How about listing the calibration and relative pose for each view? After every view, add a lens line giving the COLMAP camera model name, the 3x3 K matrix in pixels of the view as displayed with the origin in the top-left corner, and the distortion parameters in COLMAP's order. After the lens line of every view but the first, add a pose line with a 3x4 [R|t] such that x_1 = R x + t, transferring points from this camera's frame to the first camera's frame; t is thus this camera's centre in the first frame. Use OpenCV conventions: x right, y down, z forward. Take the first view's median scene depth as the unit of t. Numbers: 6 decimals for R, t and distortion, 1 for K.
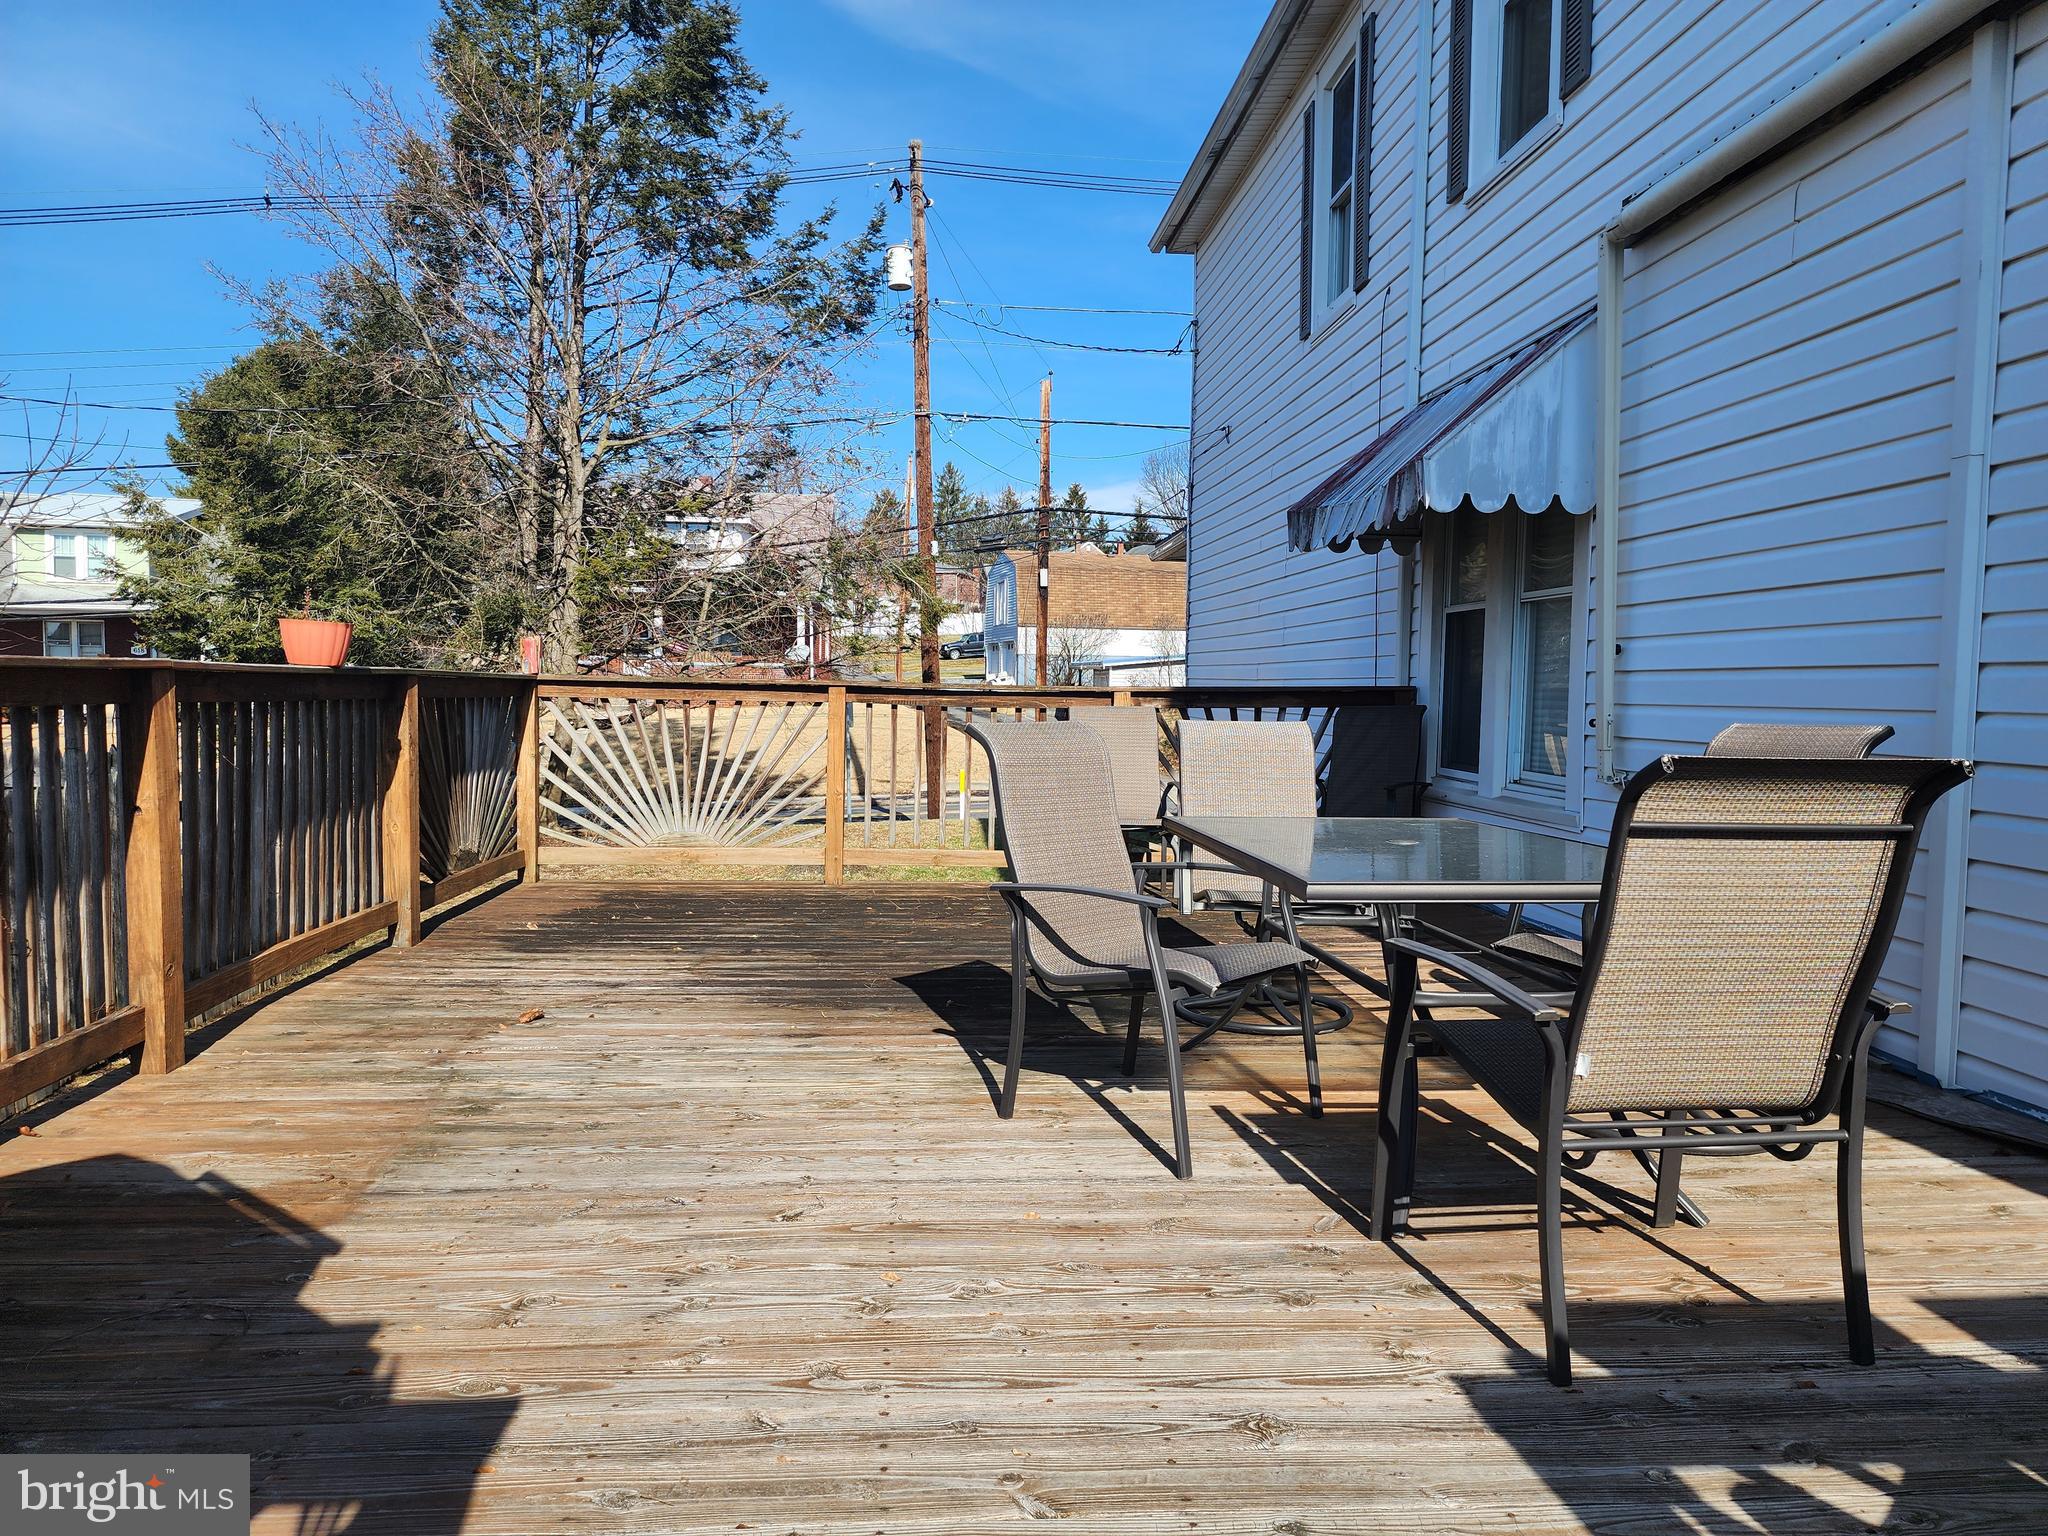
lens RADIAL K [[1405.9, 0, 1026.4], [0, 1405.9, 780.9], [0, 0, 1]] dist [0.082324, -0.073342]
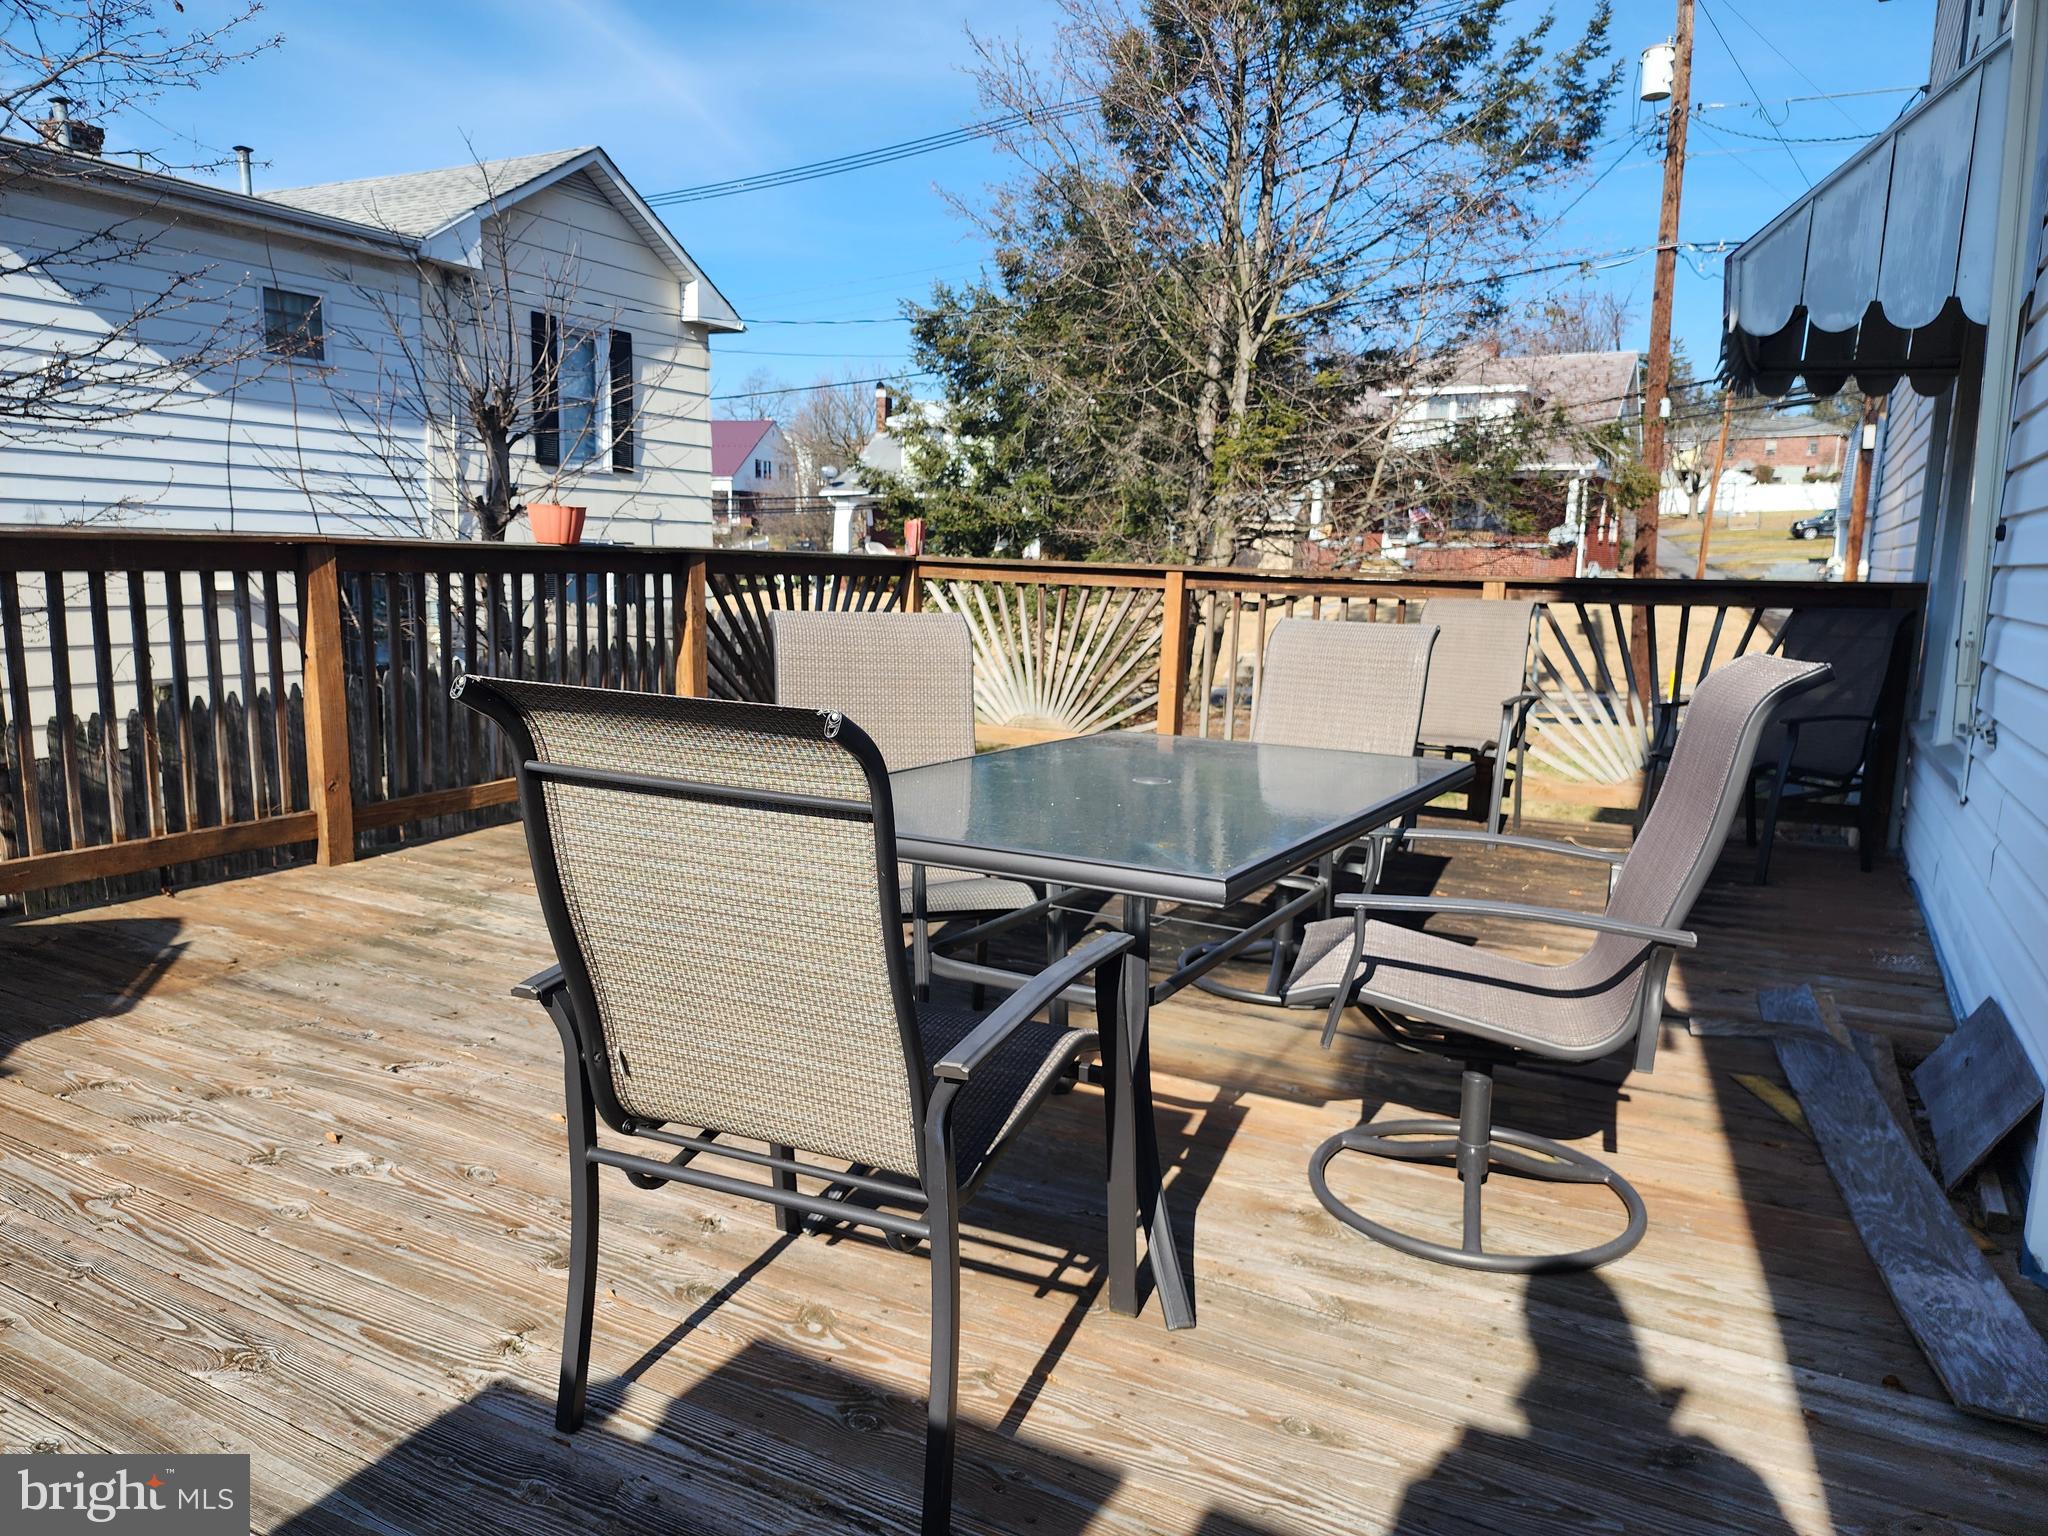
lens RADIAL K [[1405.9, 0, 1065.5], [0, 1405.9, 807.6], [0, 0, 1]] dist [0.082324, -0.073342]
pose [[0.838649, 0.107512, -0.533957, 0.410351], [-0.052953, 0.991775, 0.116525, -0.020282], [0.542093, -0.069449, 0.837444, 0.194467]]
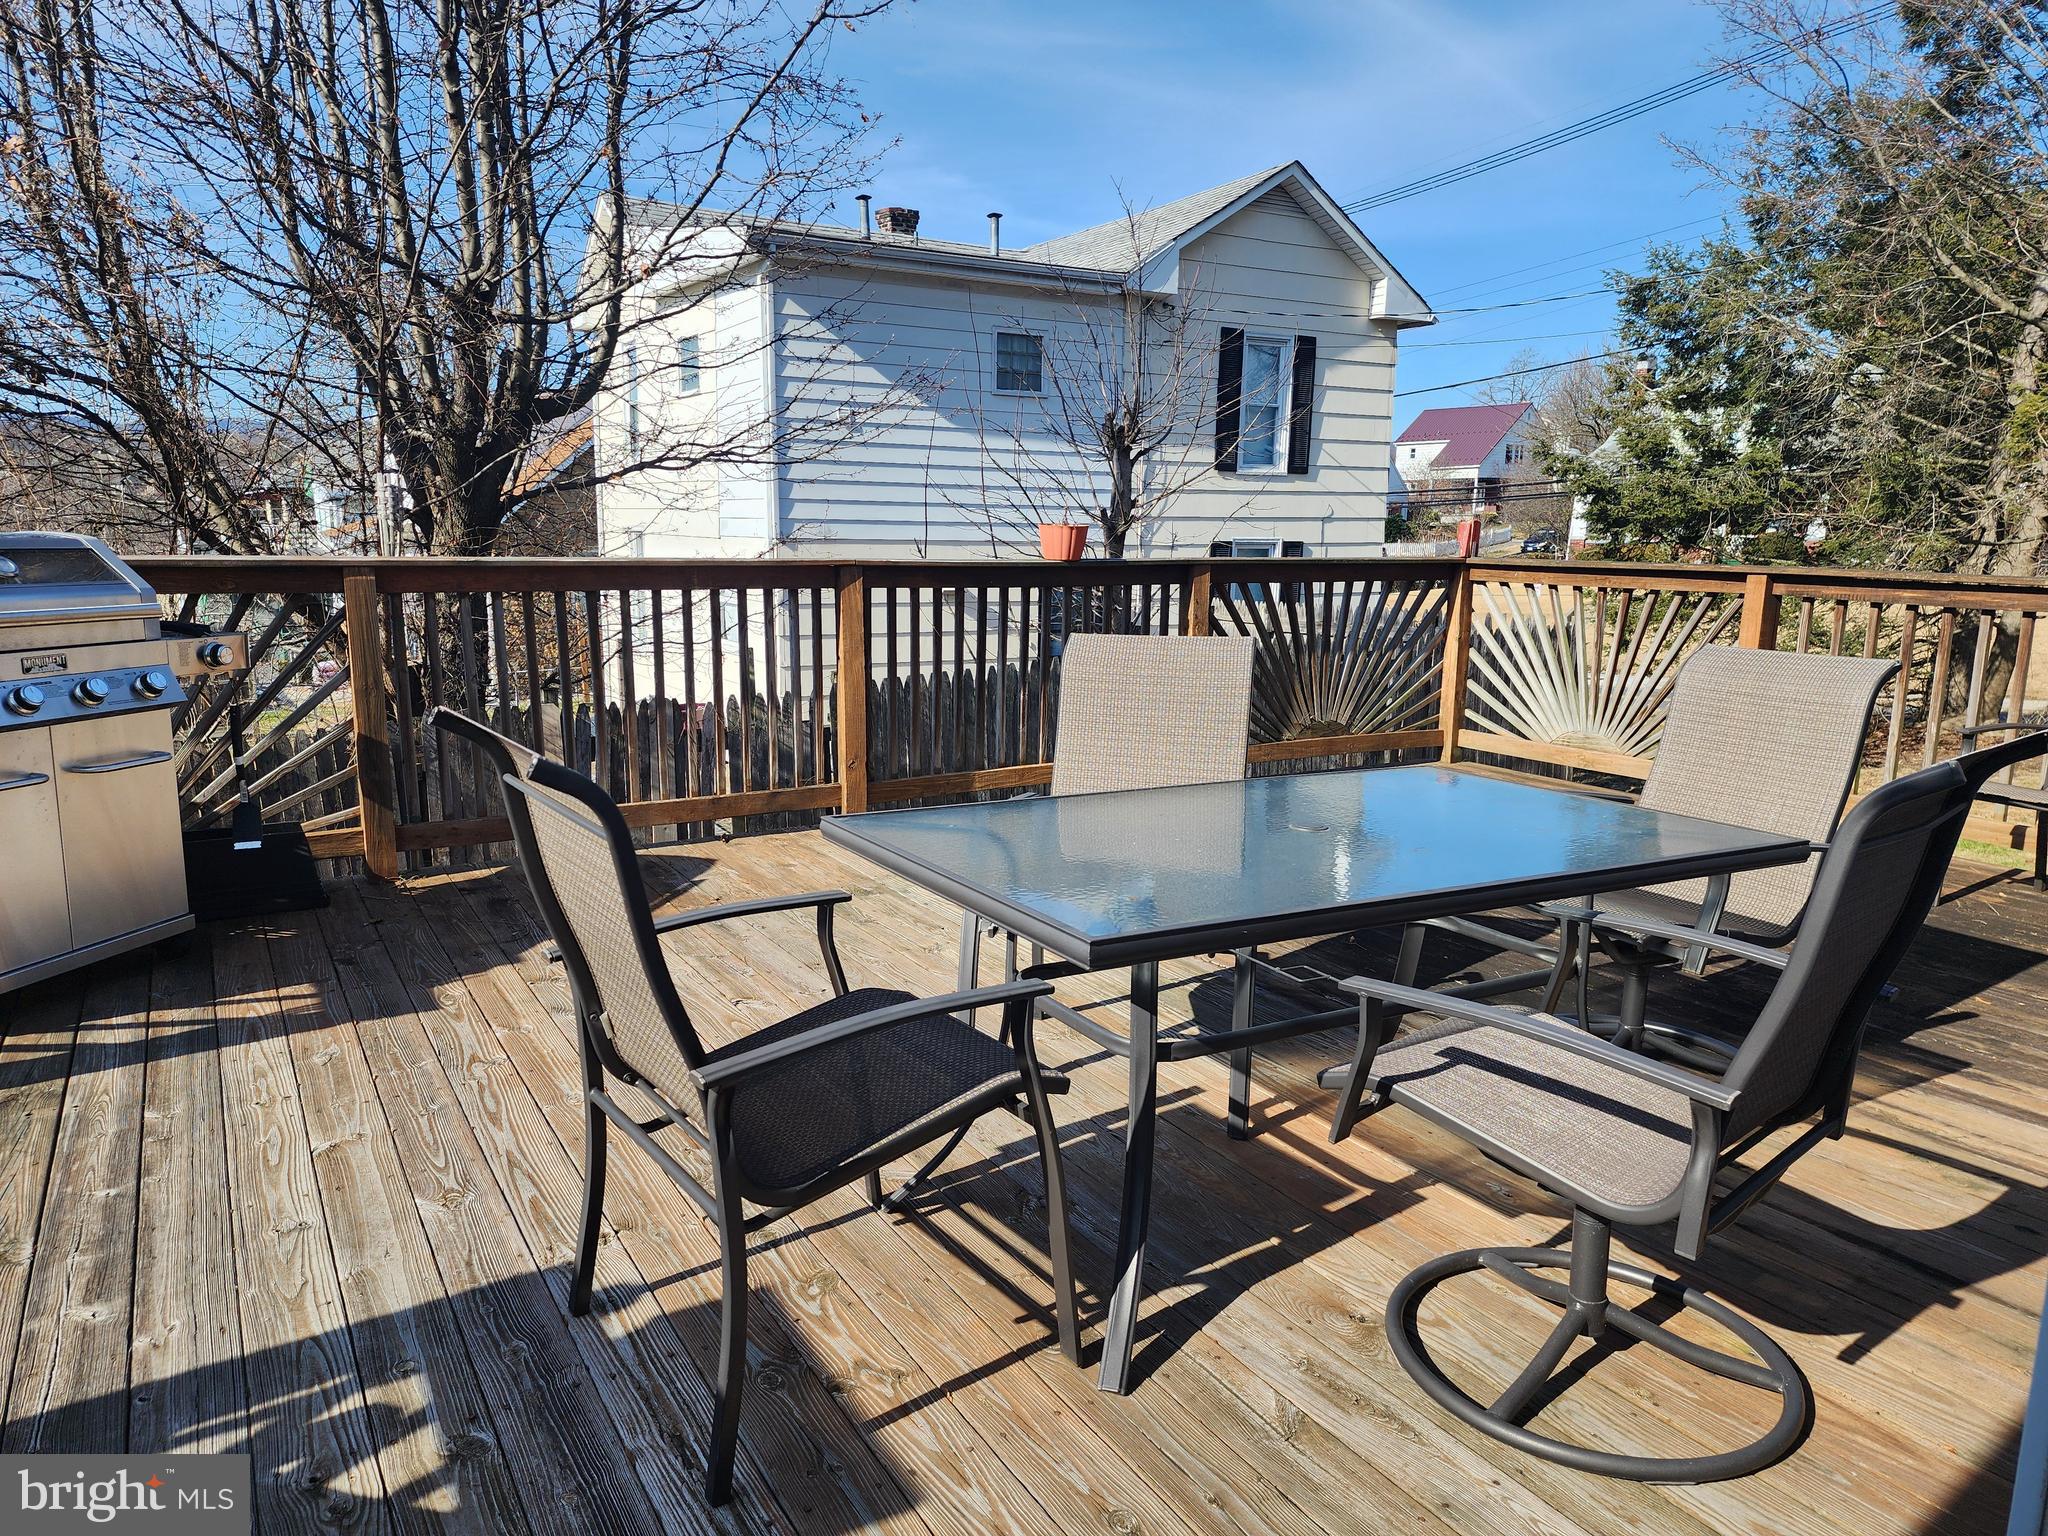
lens RADIAL K [[1405.9, 0, 1014.2], [0, 1405.9, 799.1], [0, 0, 1]] dist [0.082324, -0.073342]
pose [[0.422600, 0.164839, -0.891200, 0.543753], [-0.064458, 0.986298, 0.151863, -0.046976], [0.904021, -0.006733, 0.427434, 0.340341]]
